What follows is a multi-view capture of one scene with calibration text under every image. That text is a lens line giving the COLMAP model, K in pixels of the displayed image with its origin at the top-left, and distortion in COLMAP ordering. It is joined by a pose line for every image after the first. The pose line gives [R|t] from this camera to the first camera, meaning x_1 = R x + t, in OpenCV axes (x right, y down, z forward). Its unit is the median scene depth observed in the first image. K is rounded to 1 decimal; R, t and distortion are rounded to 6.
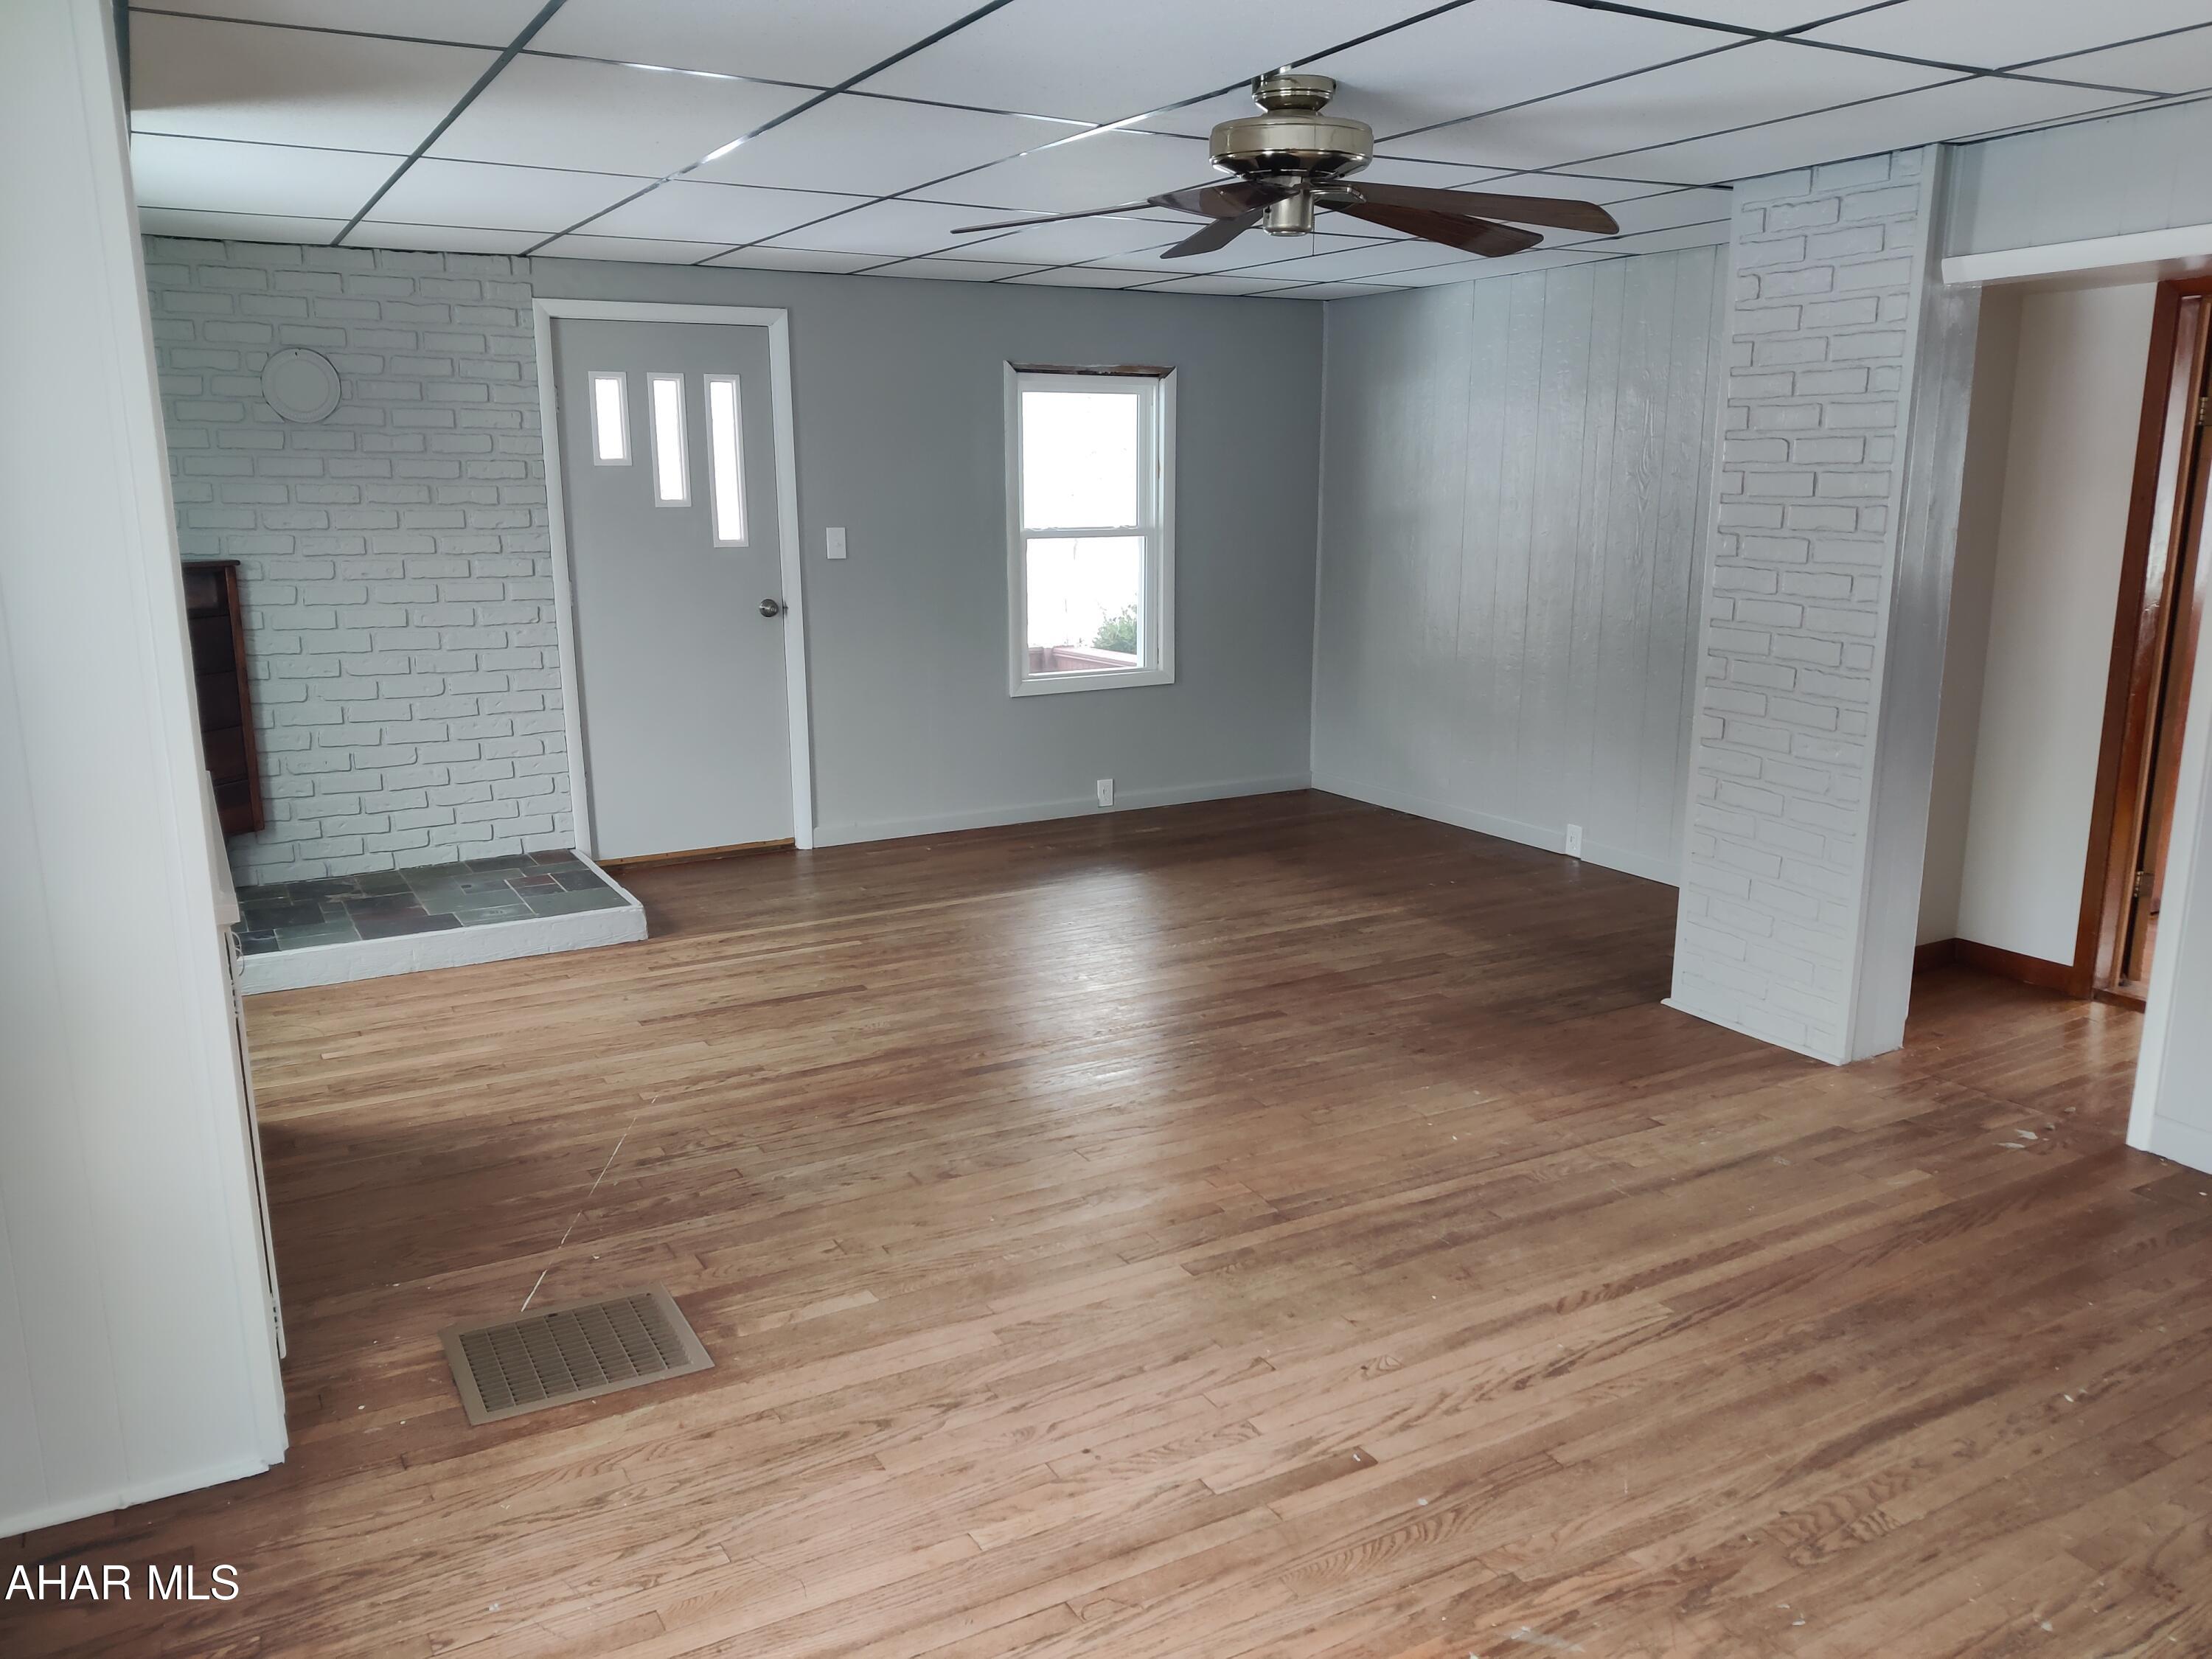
lens RADIAL K [[1668.8, 0, 1115.9], [0, 1668.8, 837.3], [0, 0, 1]] dist [0.032750, -0.060741]
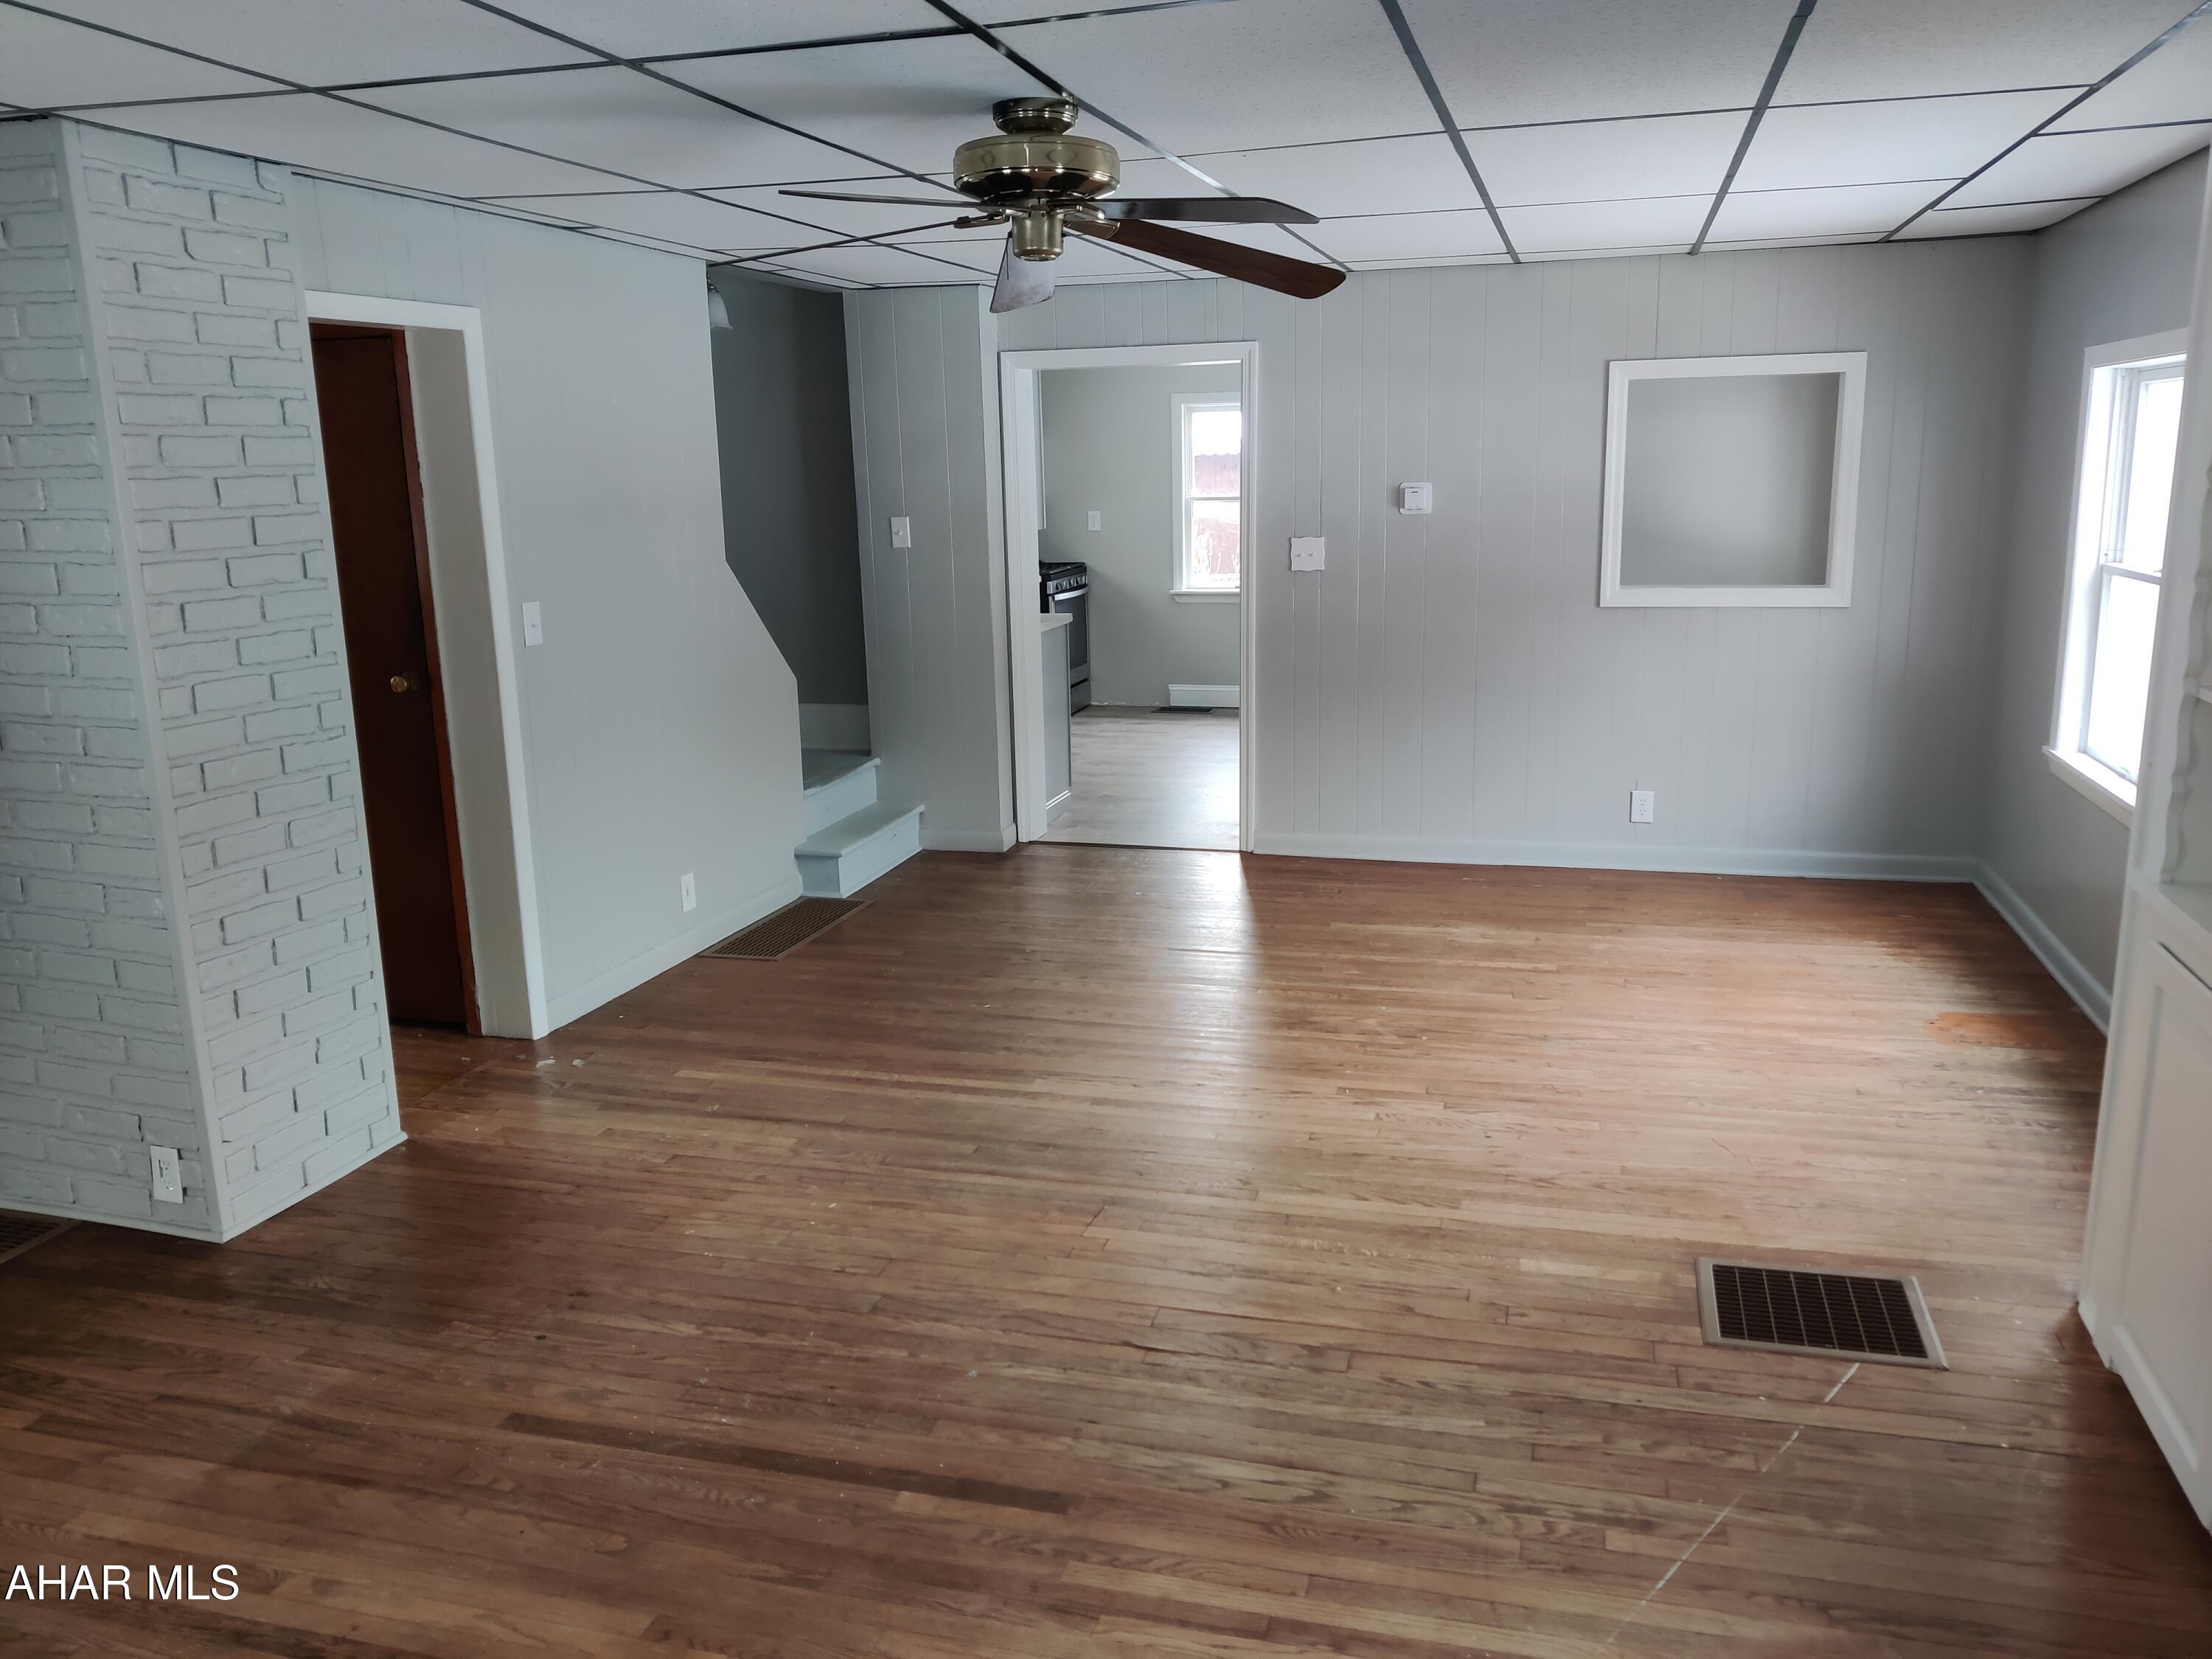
lens RADIAL K [[1668.8, 0, 1107.8], [0, 1668.8, 822.8], [0, 0, 1]] dist [0.032750, -0.060741]
pose [[-0.692445, -0.138951, 0.707964, -0.545866], [0.177675, 0.918214, 0.353997, -0.326753], [-0.699251, 0.370911, -0.611125, 1.394945]]
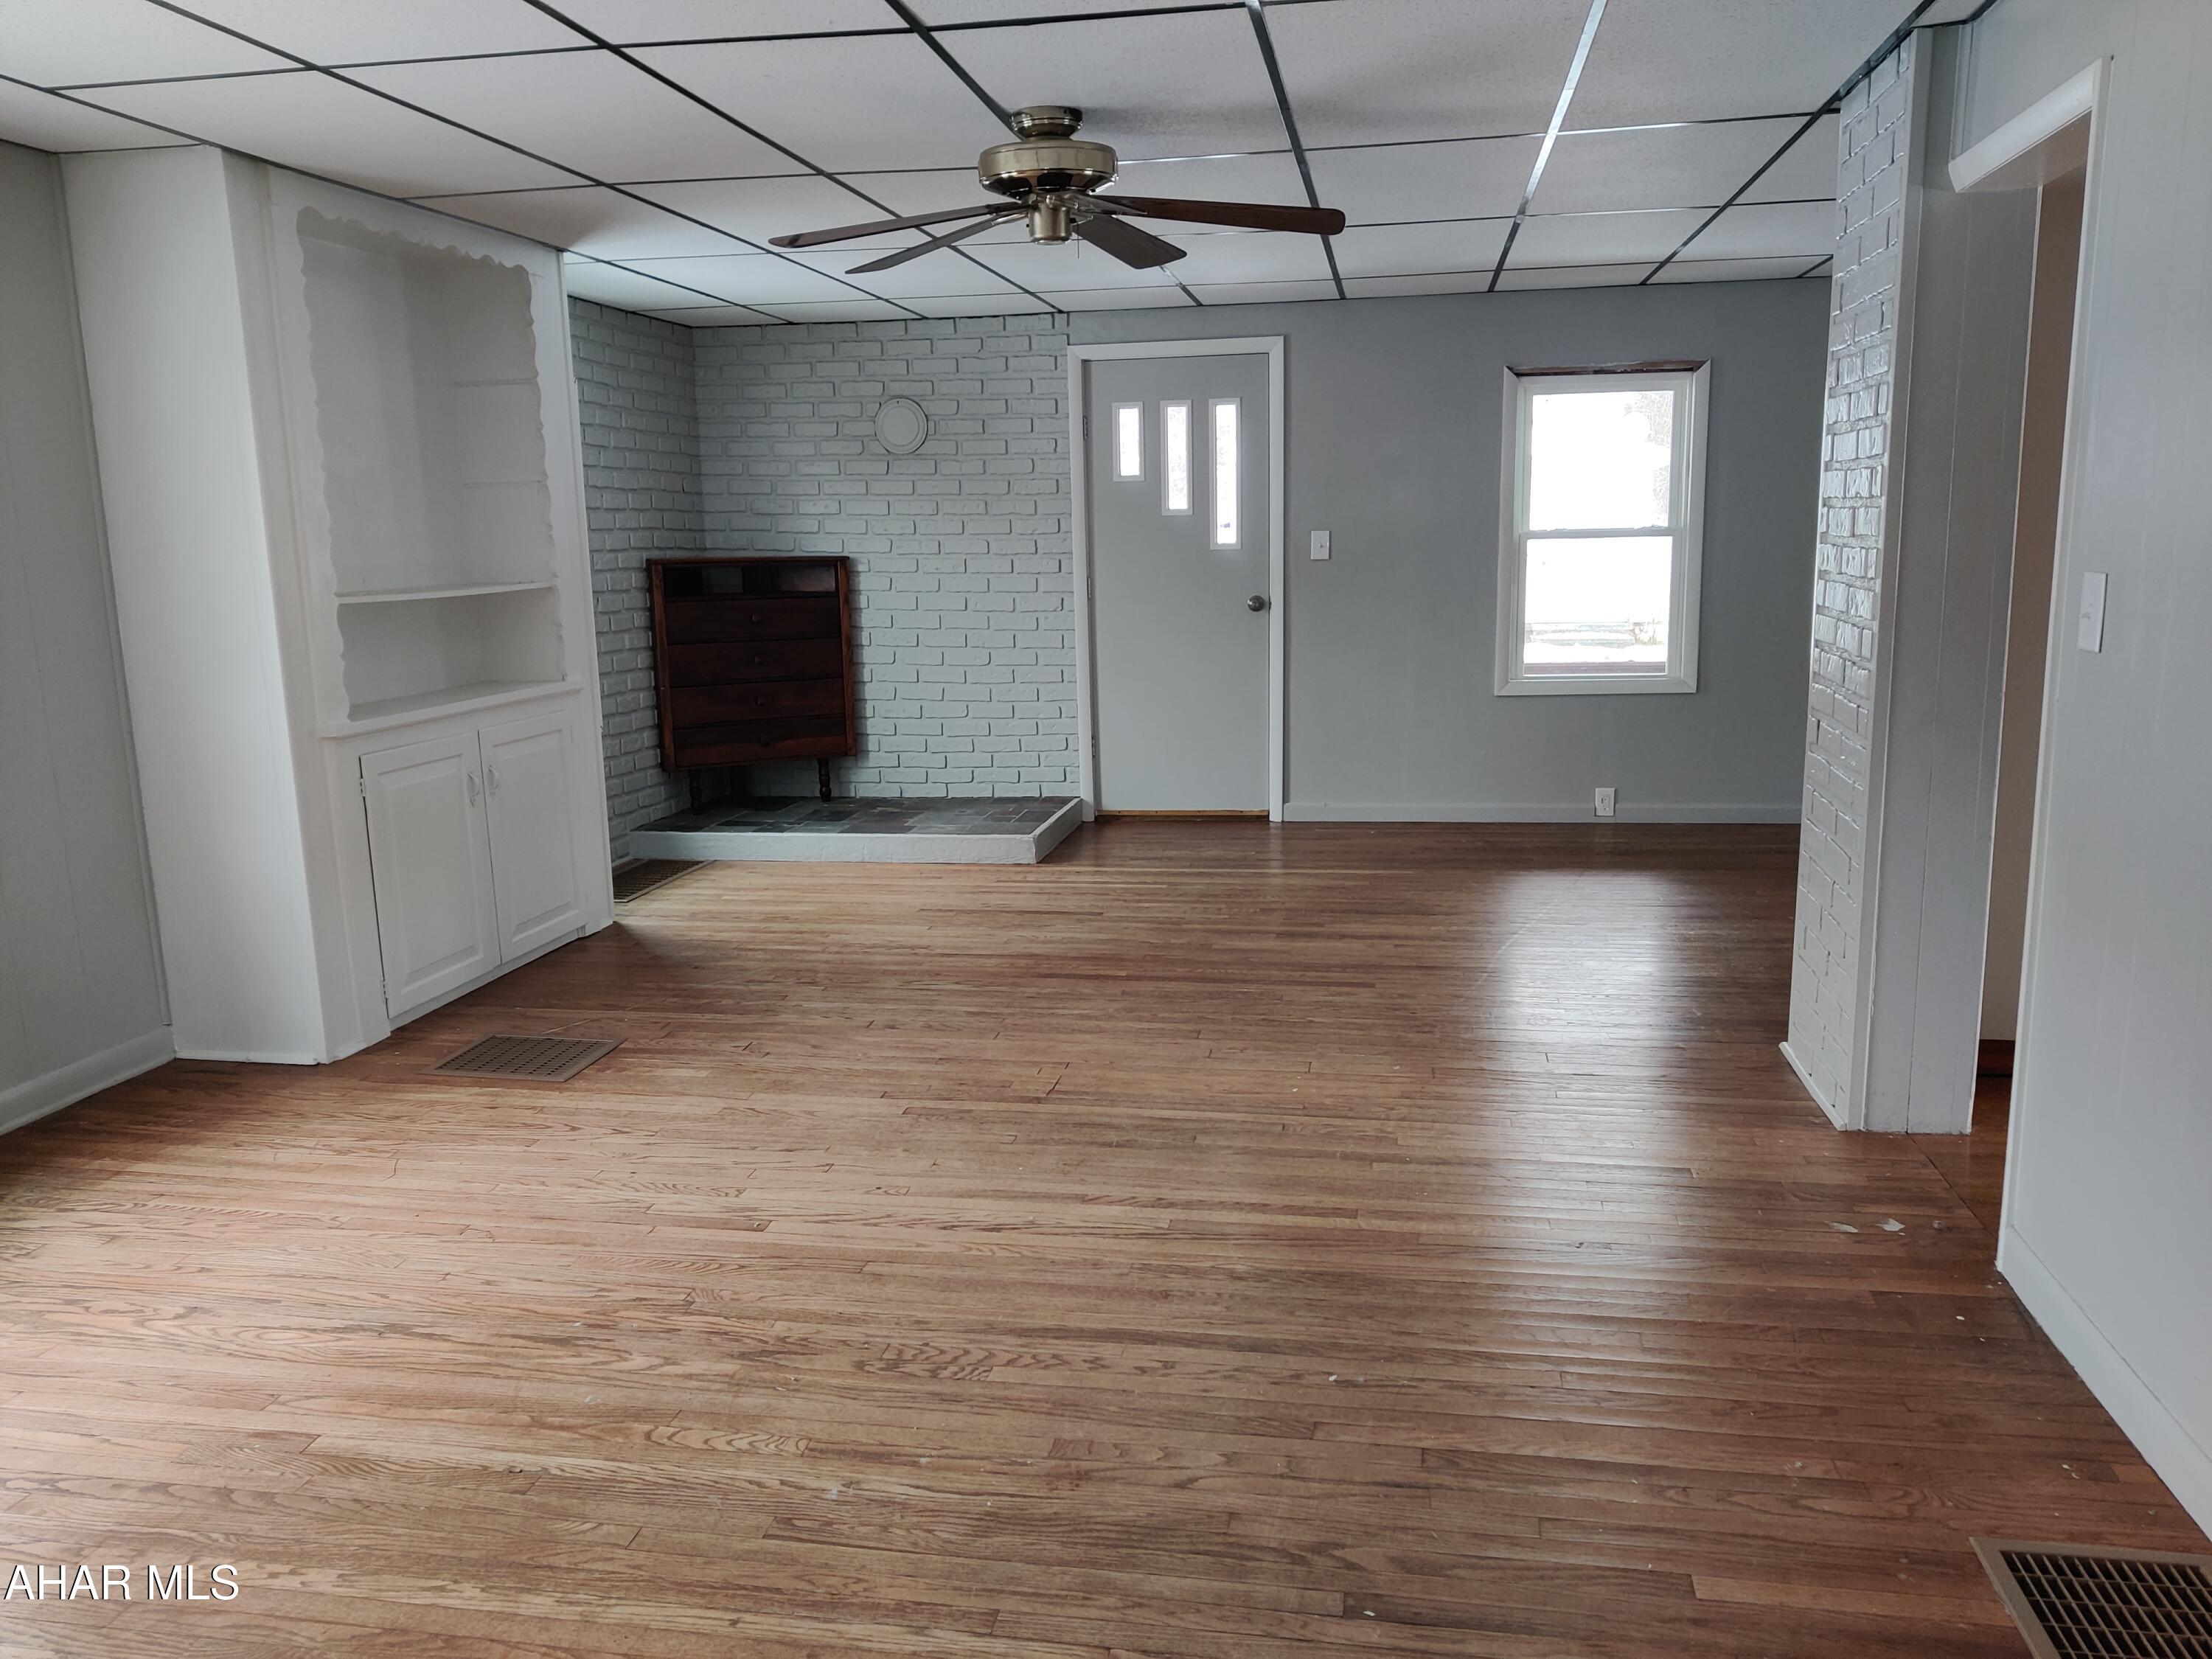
lens RADIAL K [[1668.8, 0, 1128.1], [0, 1668.8, 868.1], [0, 0, 1]] dist [0.032750, -0.060741]
pose [[0.773378, 0.111565, -0.624051, 0.755912], [-0.115750, 0.992696, 0.034022, 0.020574], [0.623288, 0.045922, 0.780643, 0.123710]]
